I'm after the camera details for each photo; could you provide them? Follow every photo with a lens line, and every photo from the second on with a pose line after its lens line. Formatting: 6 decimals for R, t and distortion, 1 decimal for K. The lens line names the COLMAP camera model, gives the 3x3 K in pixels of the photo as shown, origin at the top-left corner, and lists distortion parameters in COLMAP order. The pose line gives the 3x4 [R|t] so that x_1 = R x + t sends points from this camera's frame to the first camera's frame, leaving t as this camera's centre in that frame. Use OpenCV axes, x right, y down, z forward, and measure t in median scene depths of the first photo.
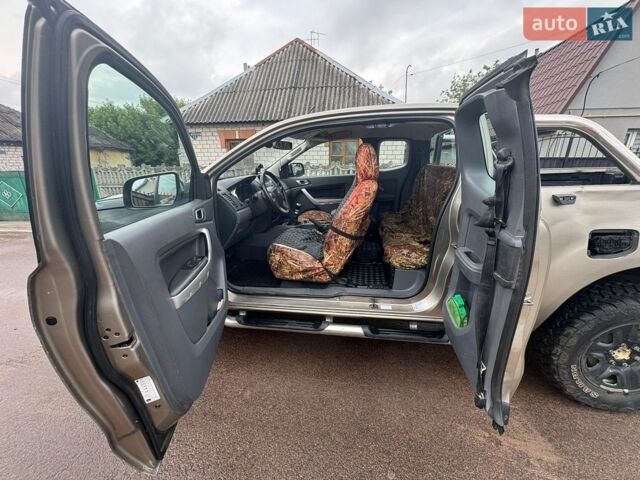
lens RADIAL K [[254.5, 0, 320.0], [0, 254.5, 240.0], [0, 0, 1]] dist [0.000429, -0.000040]
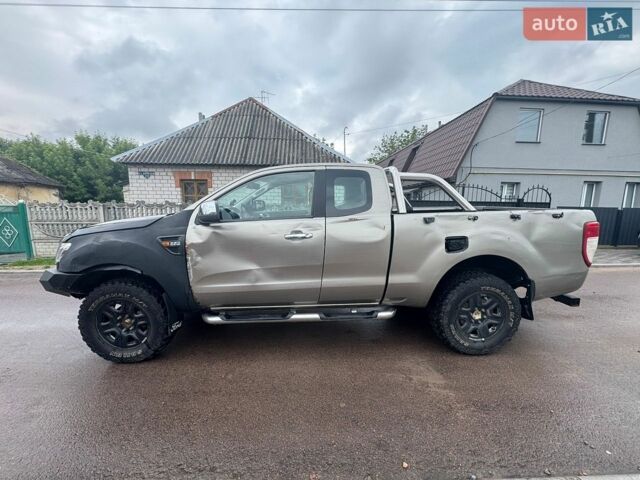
lens RADIAL K [[254.5, 0, 320.0], [0, 254.5, 240.0], [0, 0, 1]] dist [0.000429, -0.000040]
pose [[0.980643, -0.012050, 0.195434, -0.045499], [0.042246, 0.987617, -0.151089, 0.080089], [-0.191194, 0.156421, 0.969009, -0.201878]]
